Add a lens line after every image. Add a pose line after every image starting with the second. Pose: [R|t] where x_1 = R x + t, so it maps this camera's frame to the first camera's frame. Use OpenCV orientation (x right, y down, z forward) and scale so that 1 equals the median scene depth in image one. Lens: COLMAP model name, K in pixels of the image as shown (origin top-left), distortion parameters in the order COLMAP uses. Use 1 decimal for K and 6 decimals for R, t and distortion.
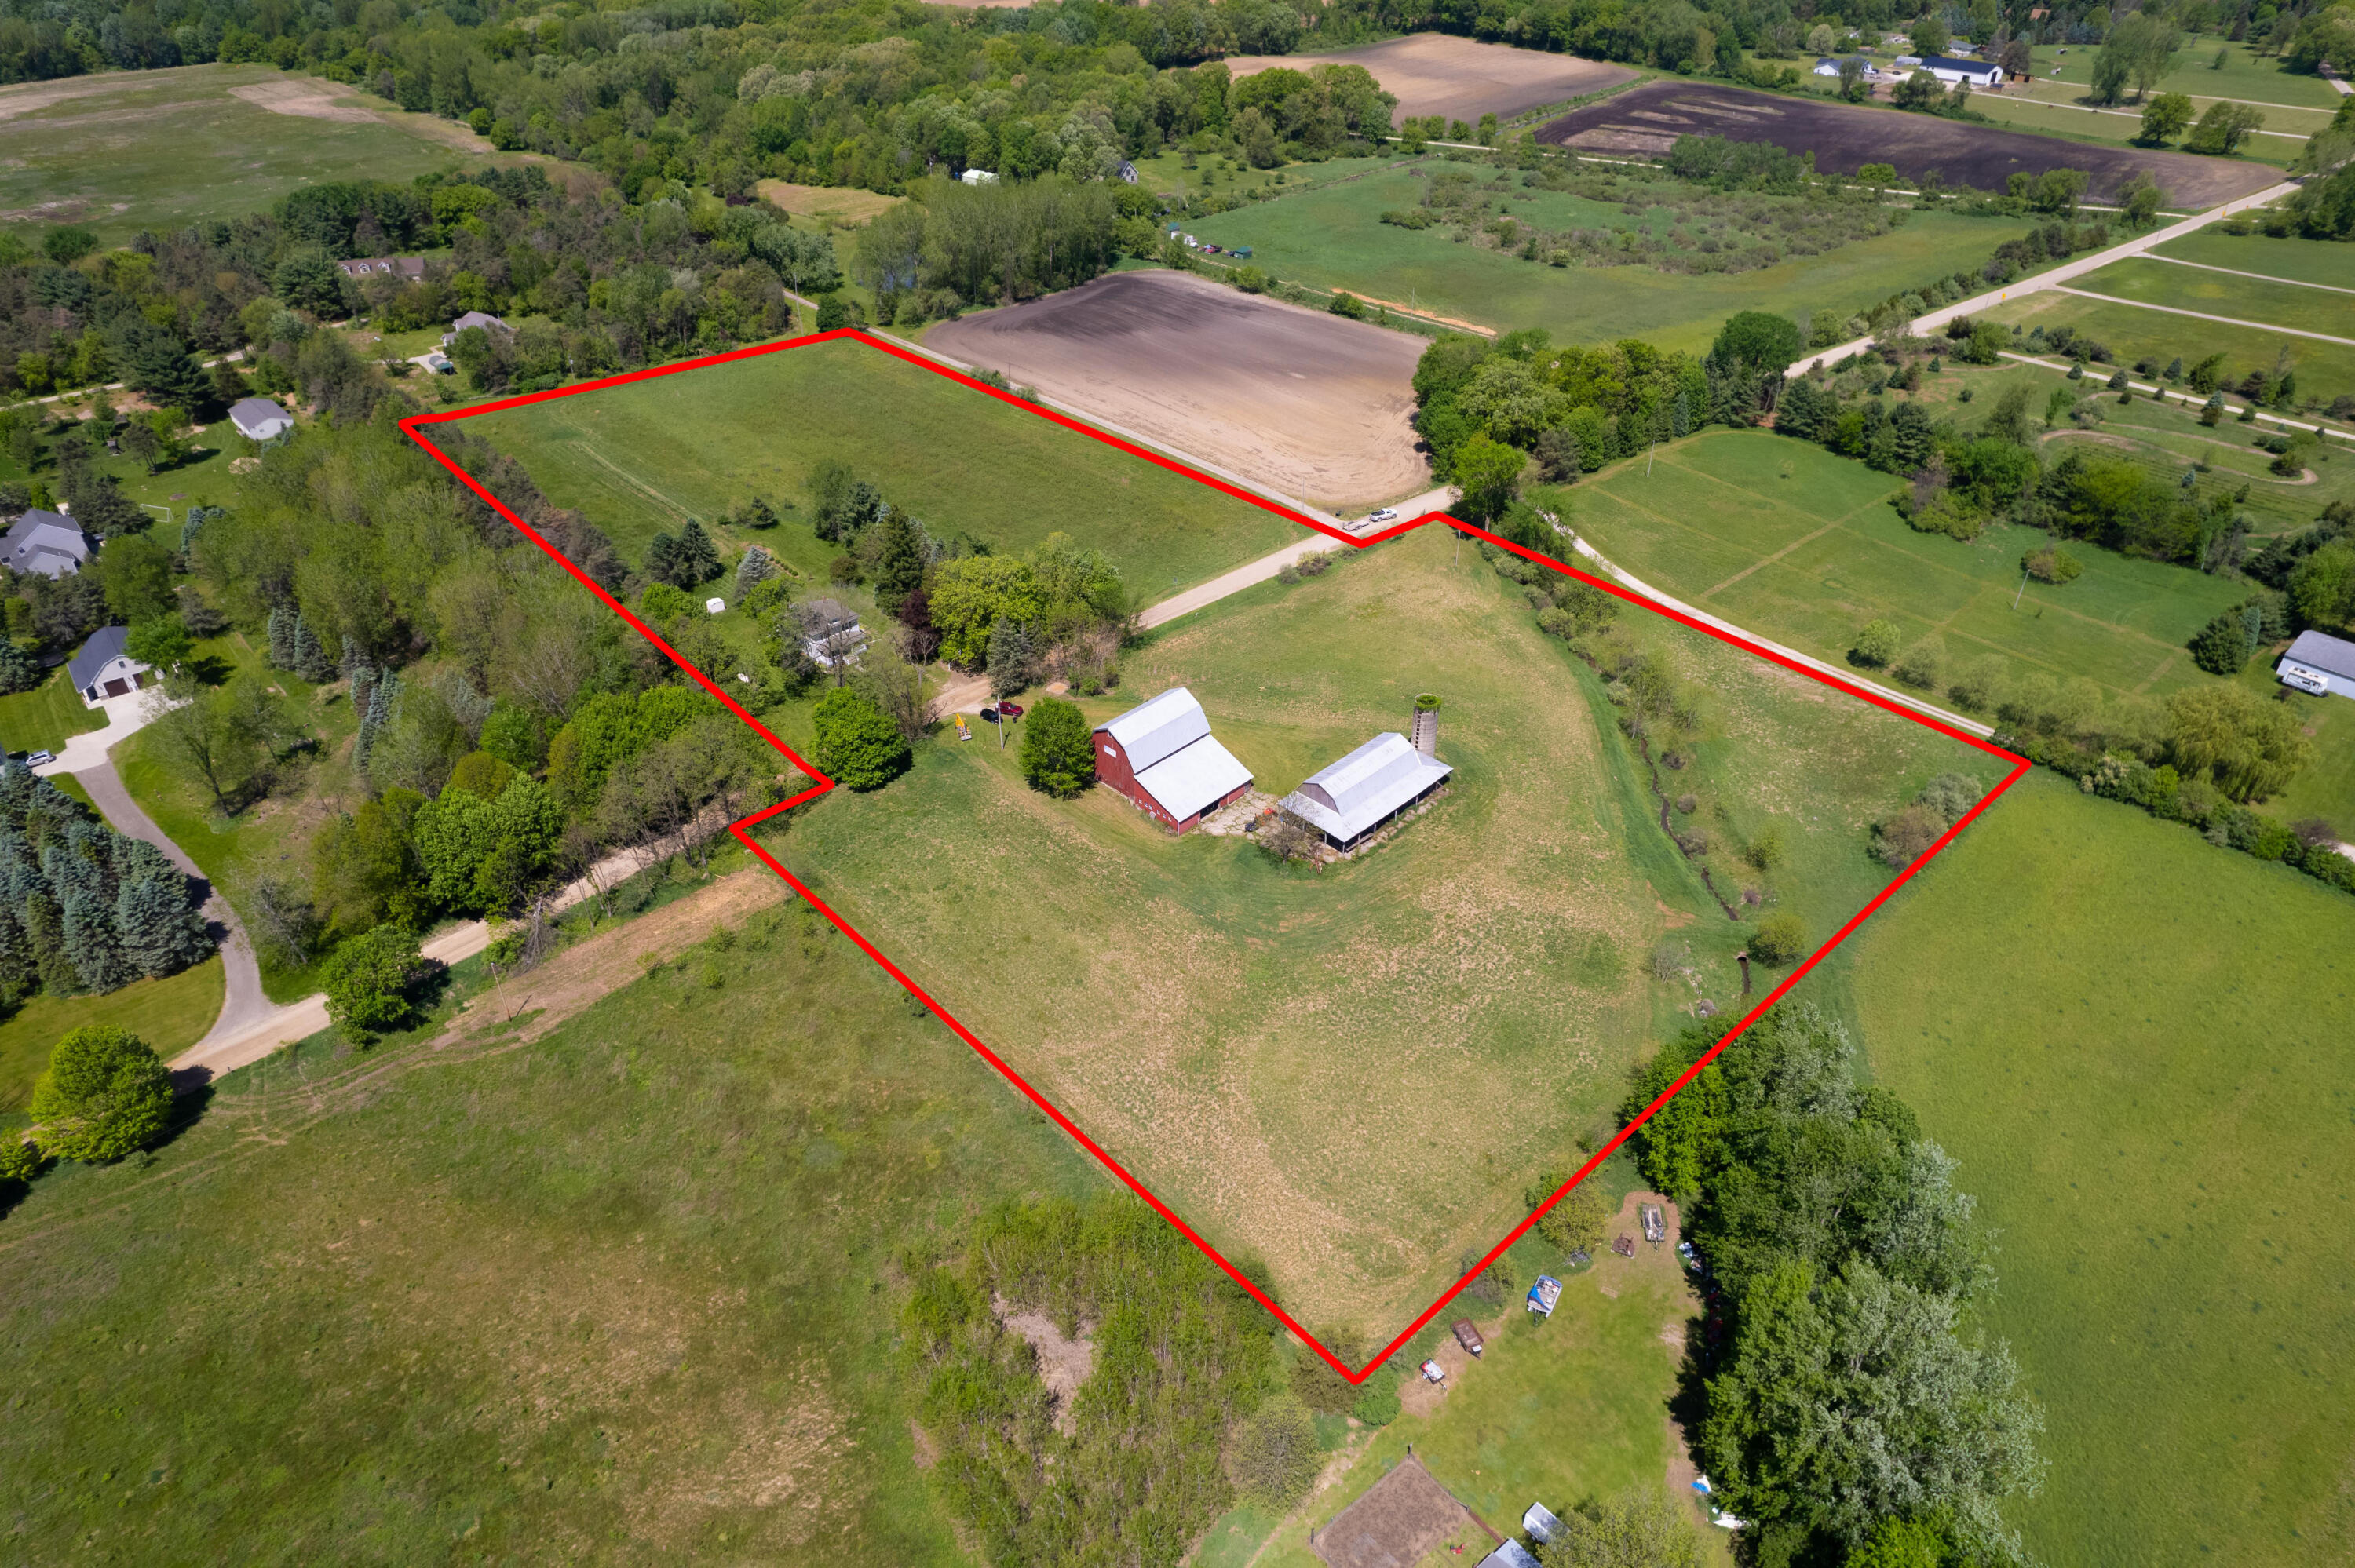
lens RADIAL K [[1501.8, 0, 1182.2], [0, 1501.8, 793.9], [0, 0, 1]] dist [-0.077666, 0.071988]
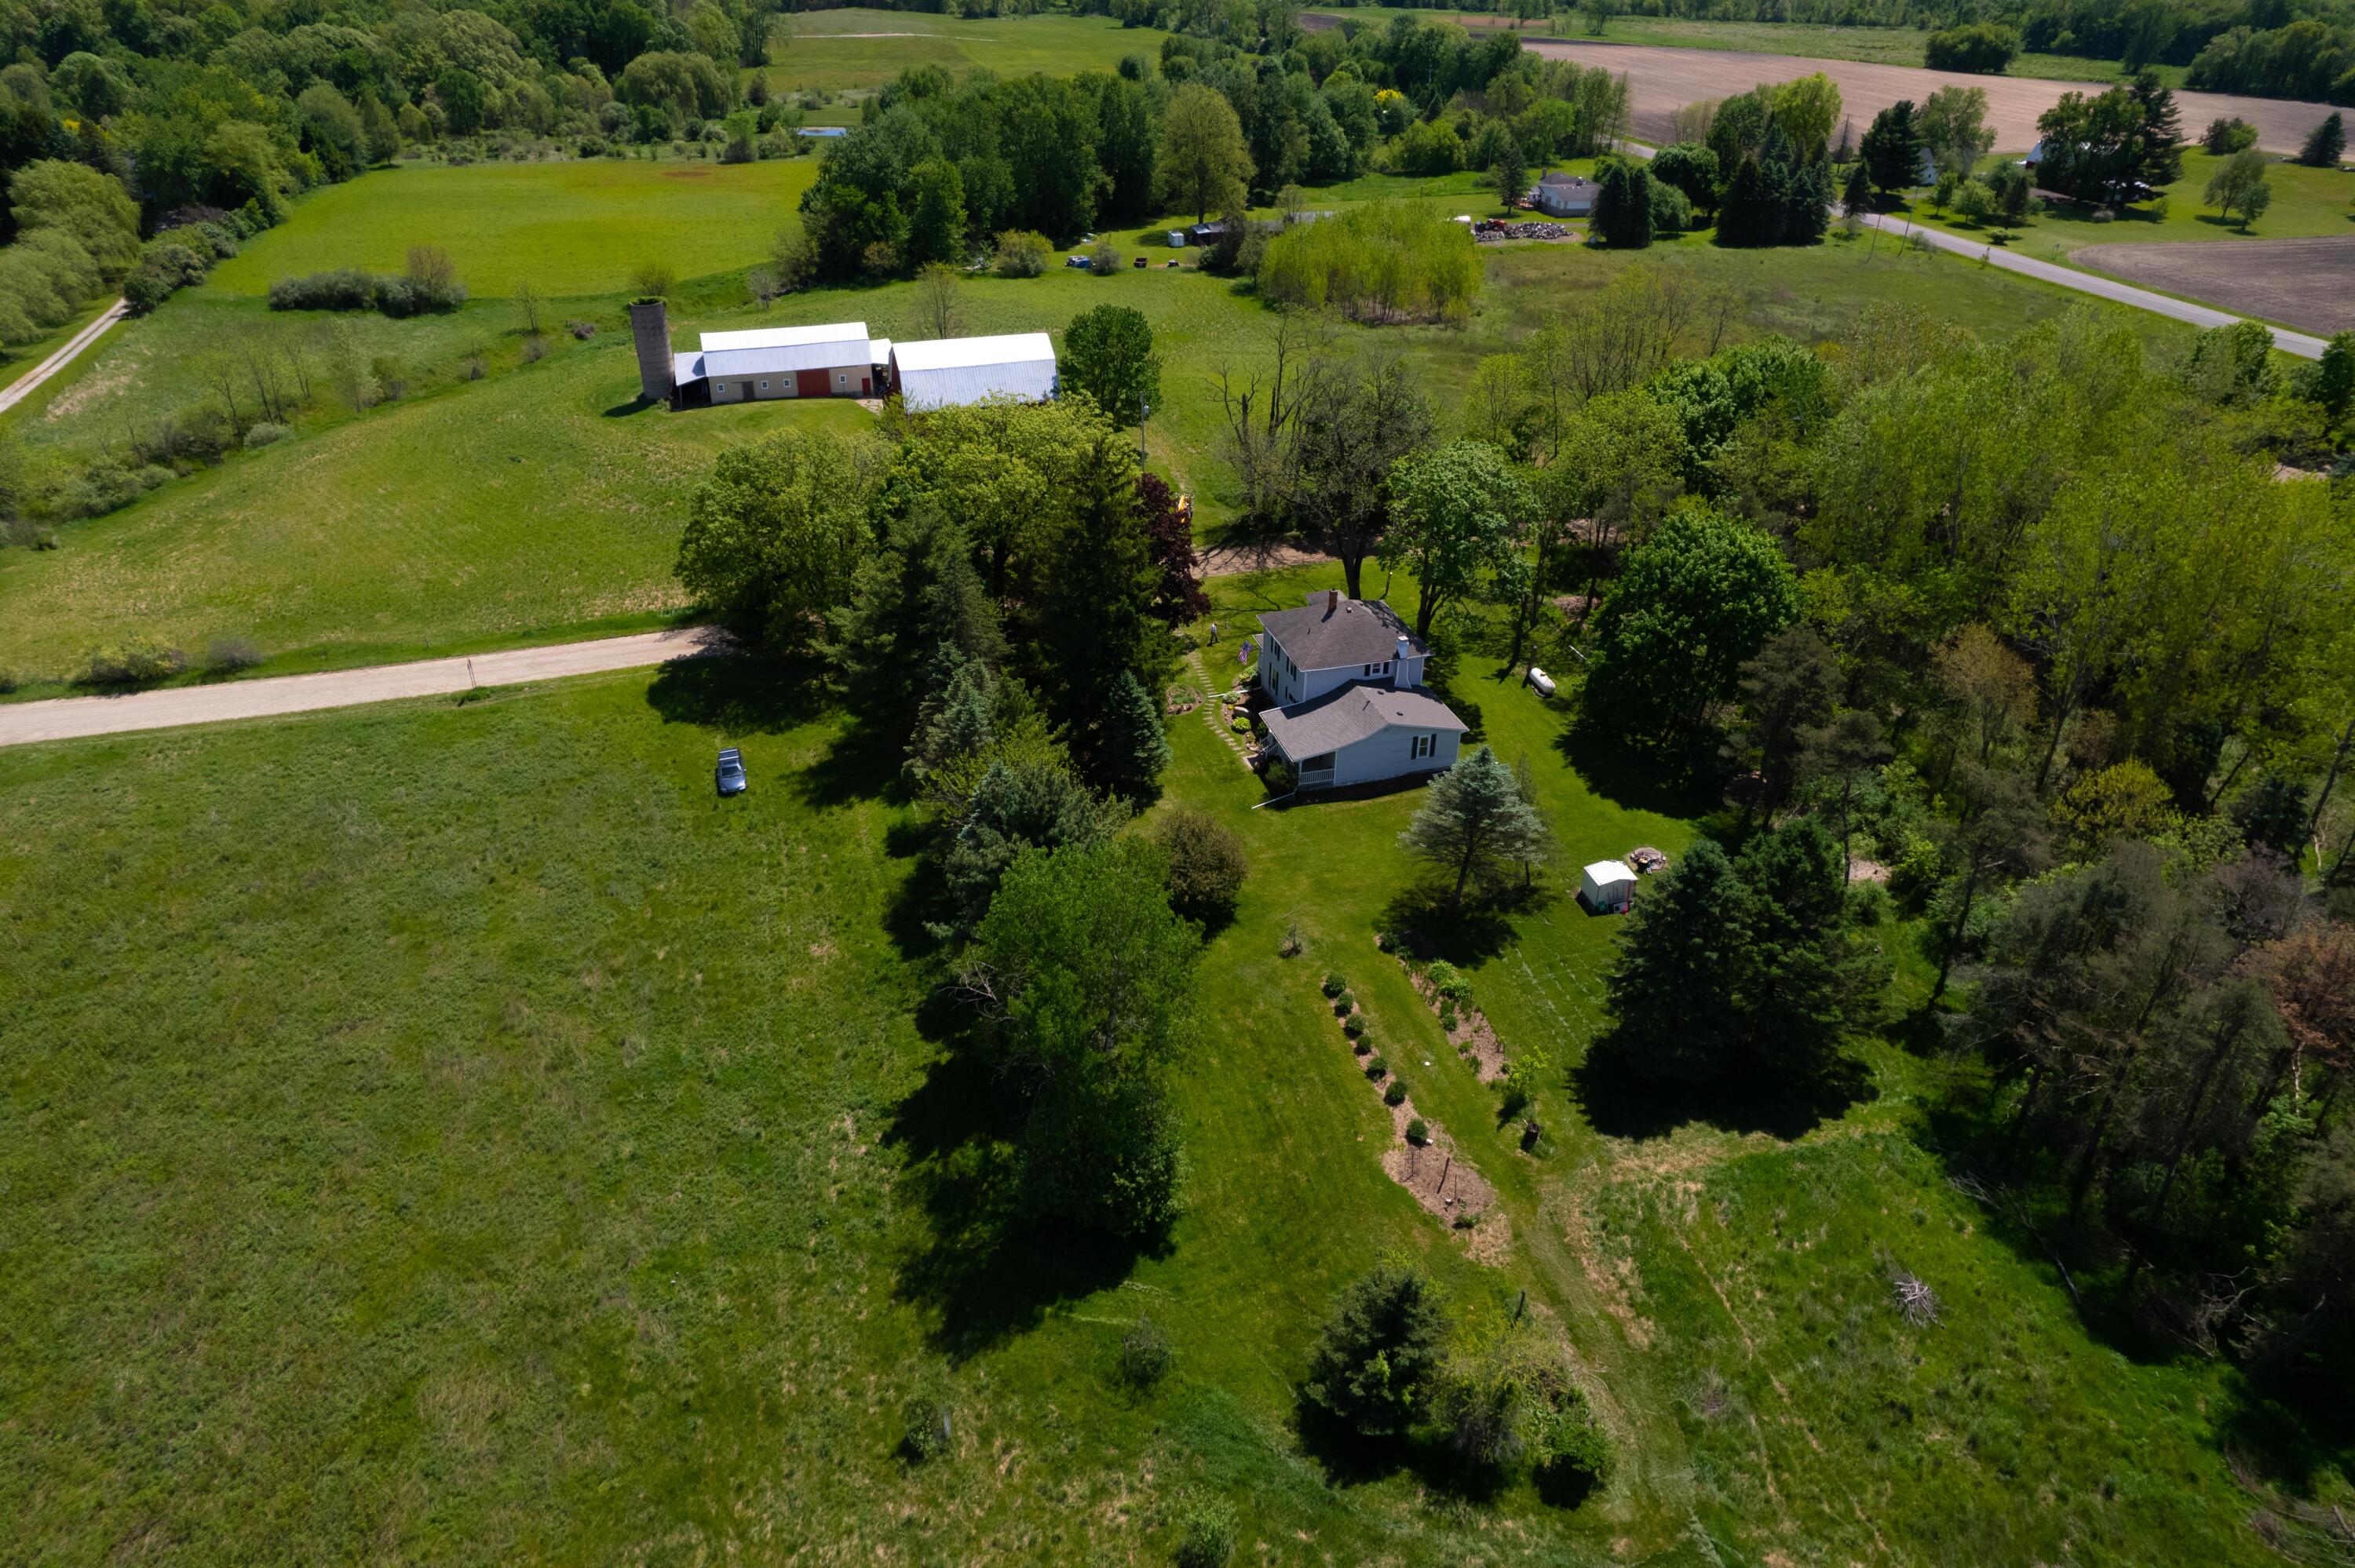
lens RADIAL K [[1501.8, 0, 1182.2], [0, 1501.8, 793.9], [0, 0, 1]] dist [-0.077666, 0.071988]
pose [[-0.889299, -0.242833, 0.387529, -0.296198], [0.258827, 0.431363, 0.864254, -0.367521], [-0.377035, 0.868883, -0.320759, 0.939058]]
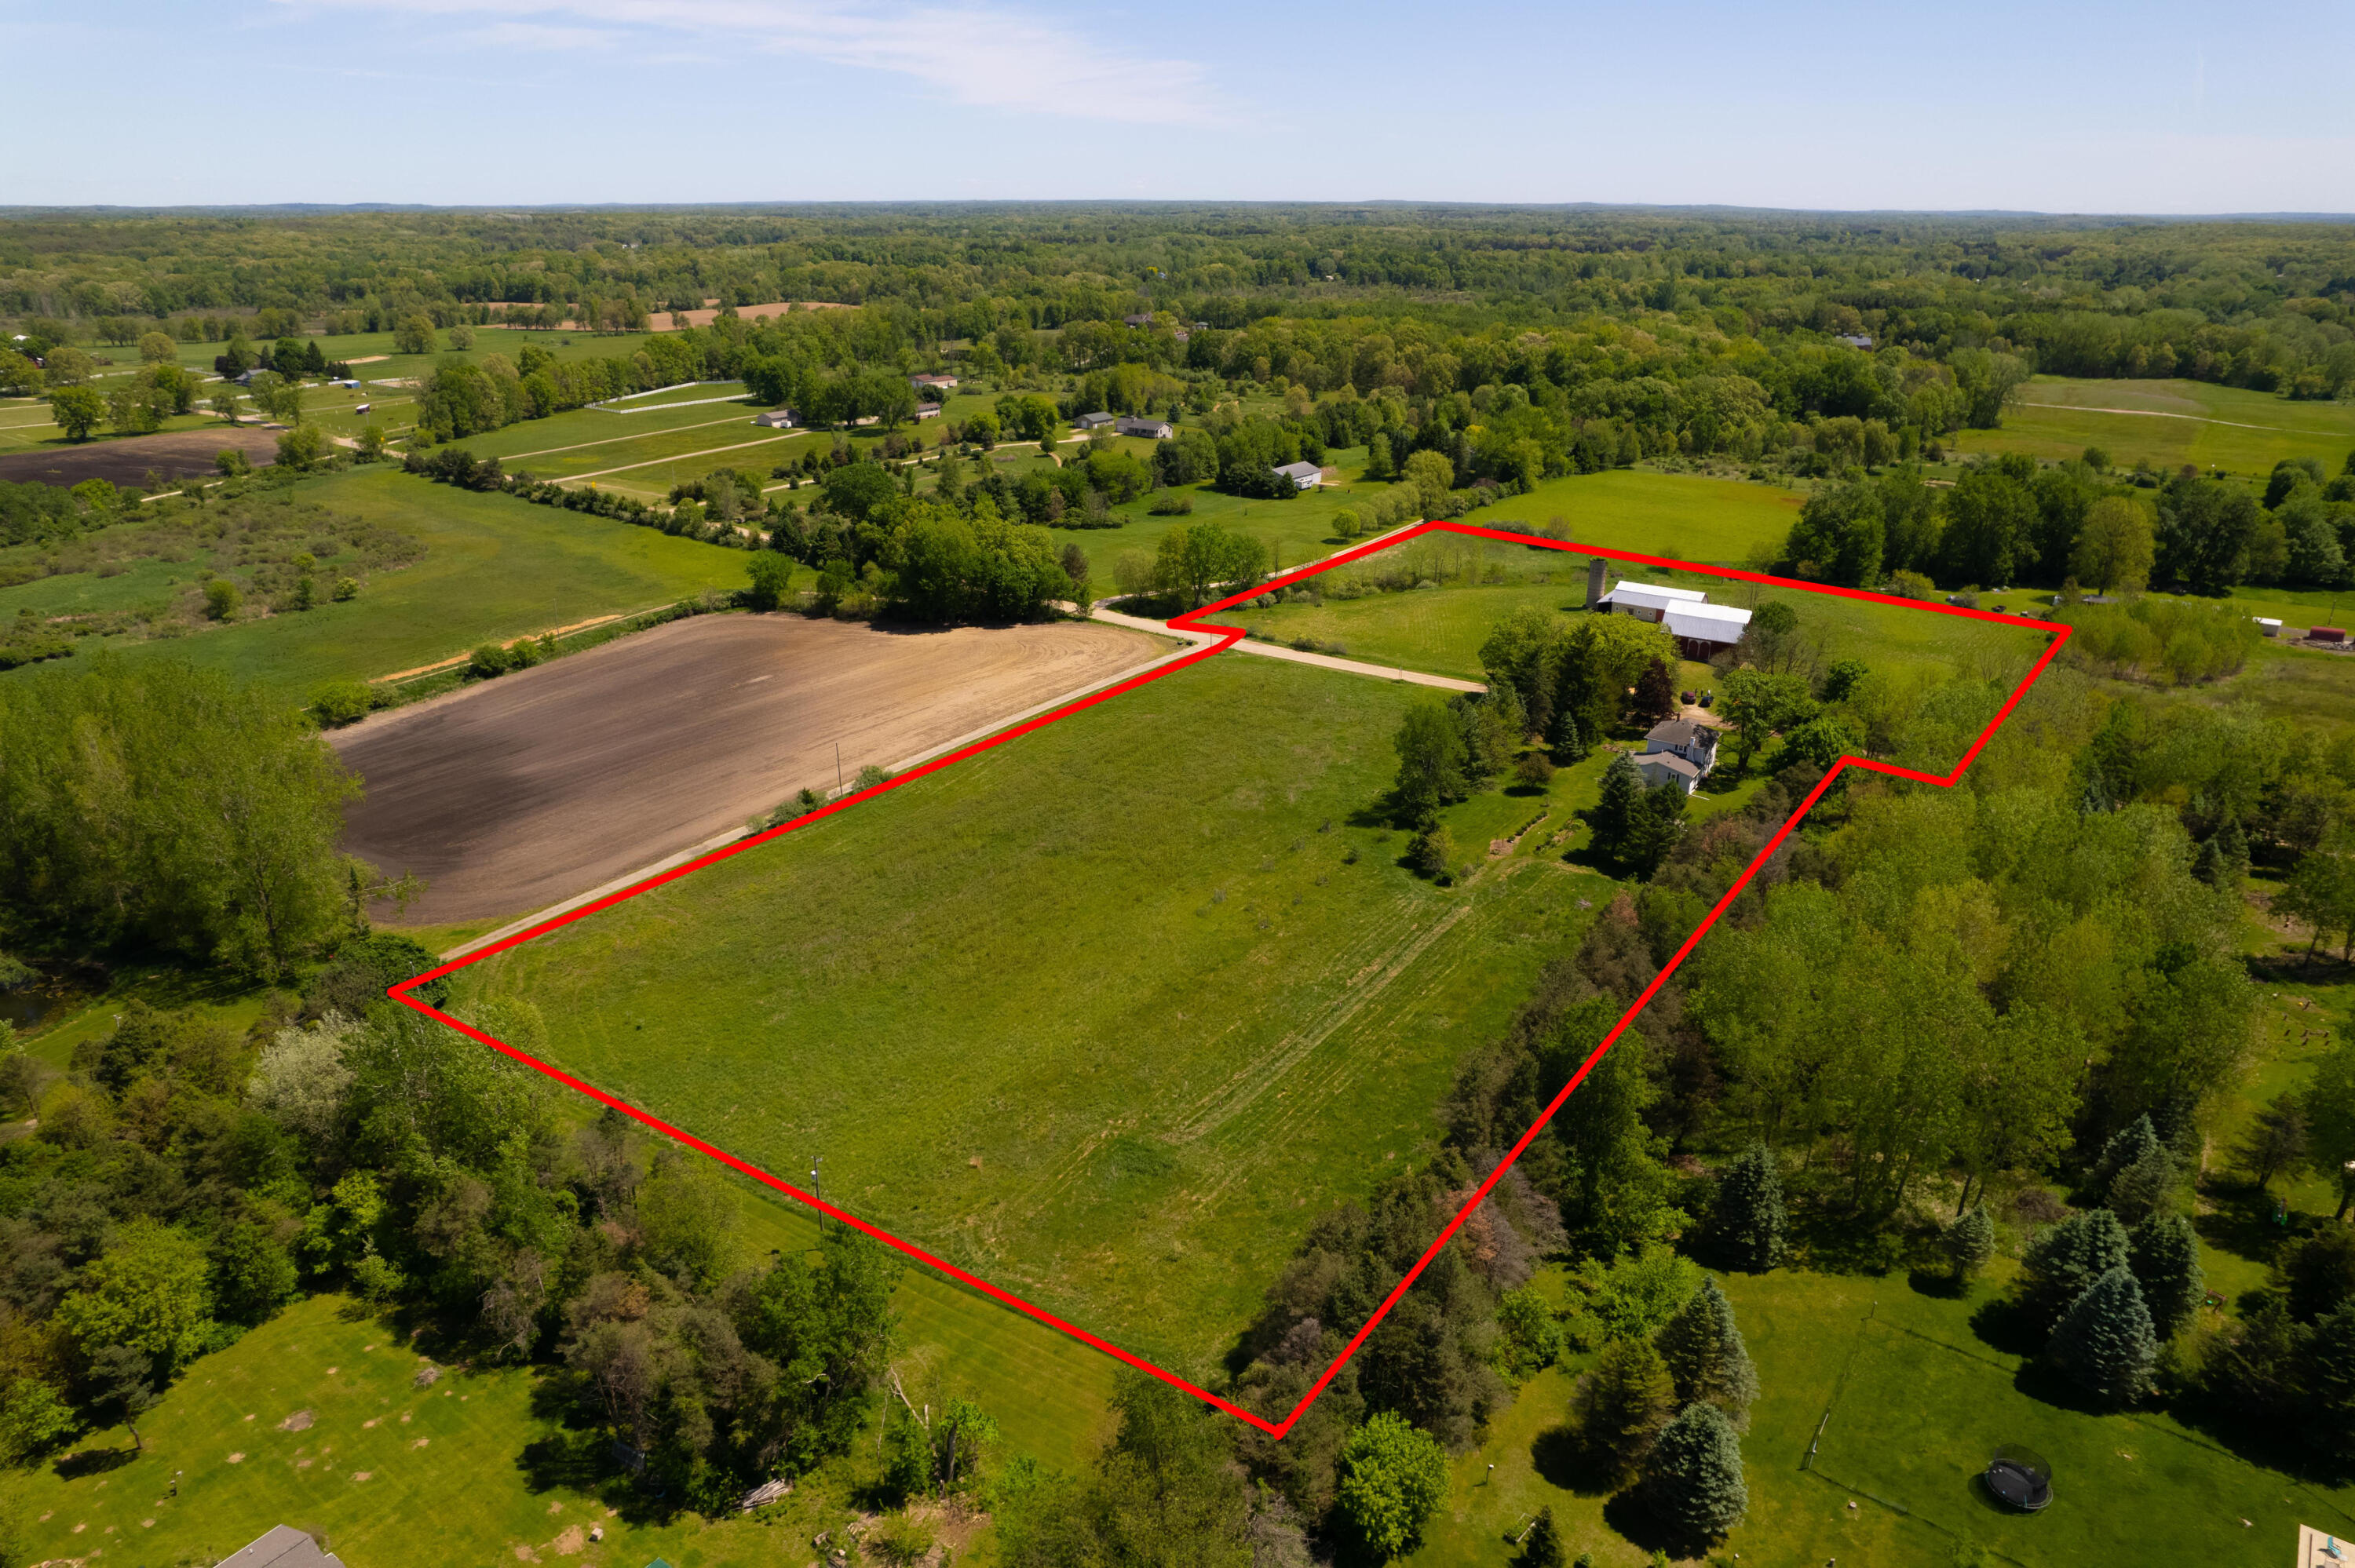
lens RADIAL K [[1501.8, 0, 1182.2], [0, 1501.8, 793.9], [0, 0, 1]] dist [-0.077666, 0.071988]
pose [[-0.215784, -0.358809, 0.908126, -0.816266], [0.559712, 0.716624, 0.416140, -0.514783], [-0.800100, 0.598086, 0.046194, 0.971900]]
